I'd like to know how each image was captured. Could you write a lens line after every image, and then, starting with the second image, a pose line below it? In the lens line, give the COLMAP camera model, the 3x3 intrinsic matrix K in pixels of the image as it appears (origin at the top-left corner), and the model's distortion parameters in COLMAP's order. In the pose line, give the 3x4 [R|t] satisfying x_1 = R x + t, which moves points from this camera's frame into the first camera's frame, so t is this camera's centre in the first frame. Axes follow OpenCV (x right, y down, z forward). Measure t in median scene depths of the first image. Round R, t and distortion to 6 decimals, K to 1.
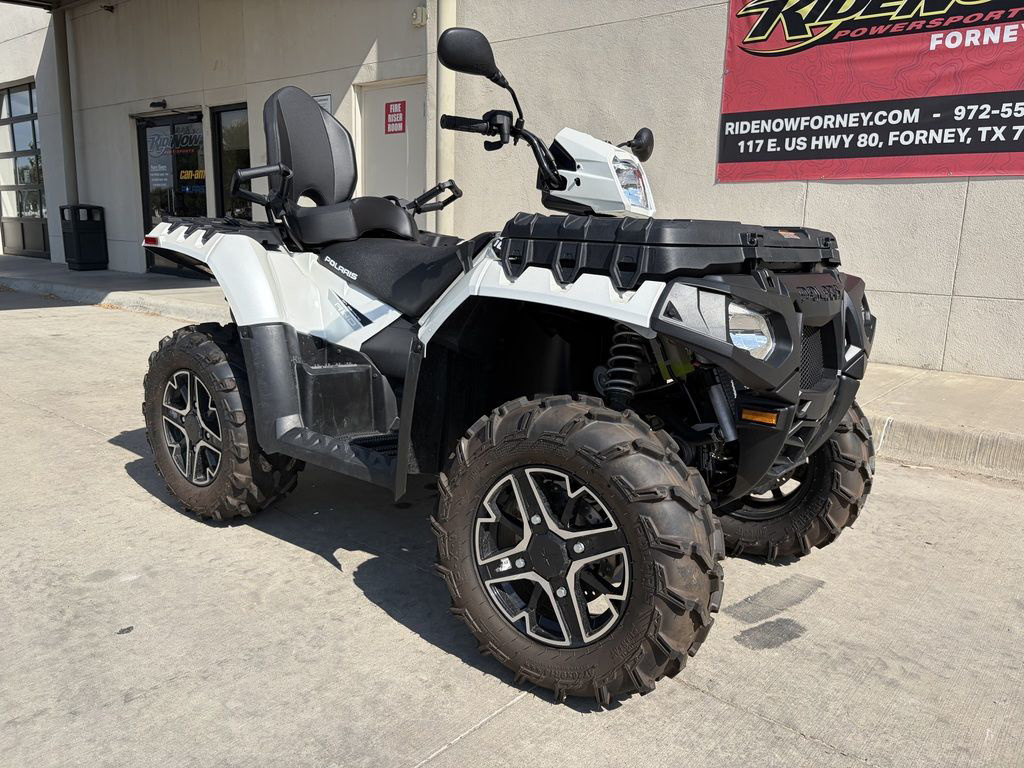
lens RADIAL K [[777.0, 0, 504.3], [0, 777.0, 386.3], [0, 0, 1]] dist [0.043509, -0.058685]
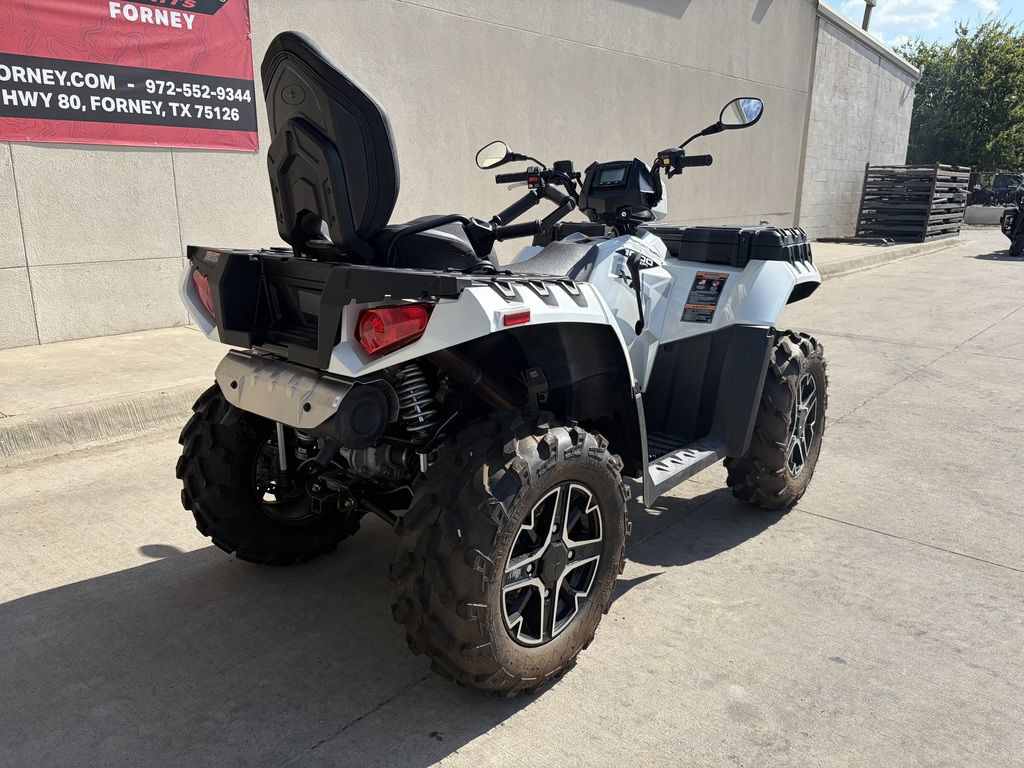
lens RADIAL K [[777.0, 0, 515.4], [0, 777.0, 388.1], [0, 0, 1]] dist [0.043509, -0.058685]
pose [[0.003936, -0.279572, 0.960117, -0.561319], [0.187623, 0.943279, 0.273900, -0.160503], [-0.982233, 0.179062, 0.056167, 0.526401]]
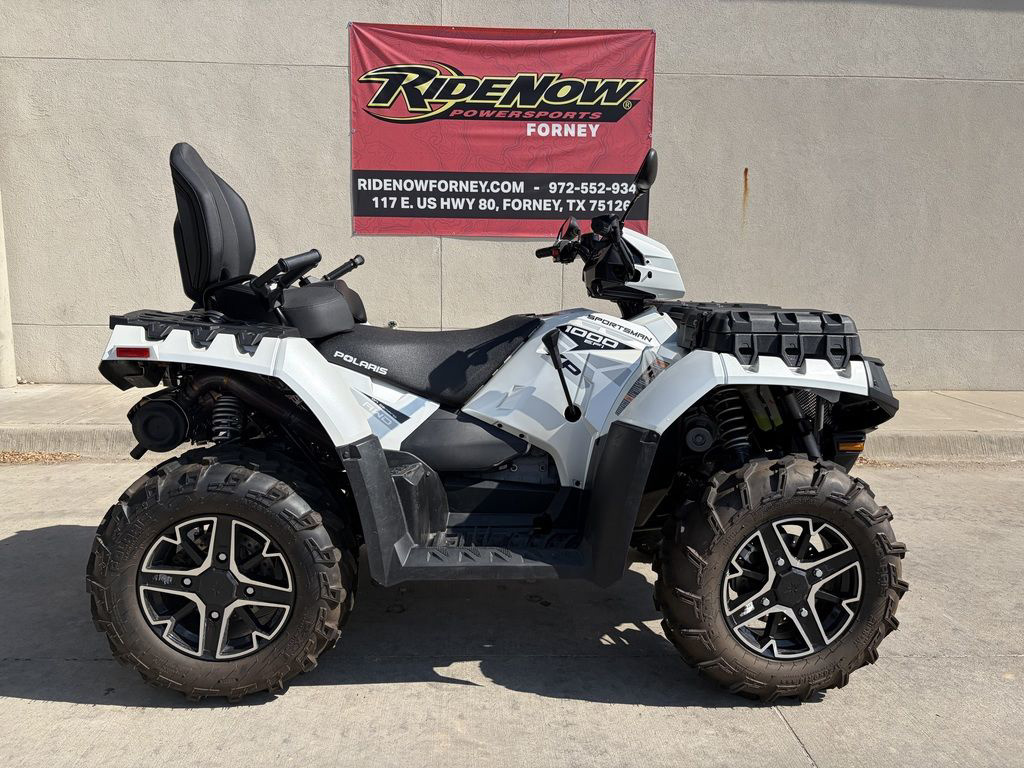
lens RADIAL K [[777.0, 0, 503.5], [0, 777.0, 390.8], [0, 0, 1]] dist [0.043509, -0.058685]
pose [[0.737952, -0.122823, 0.663582, -0.369223], [0.140291, 0.989737, 0.027176, -0.065429], [-0.660110, 0.073040, 0.747610, 0.122312]]
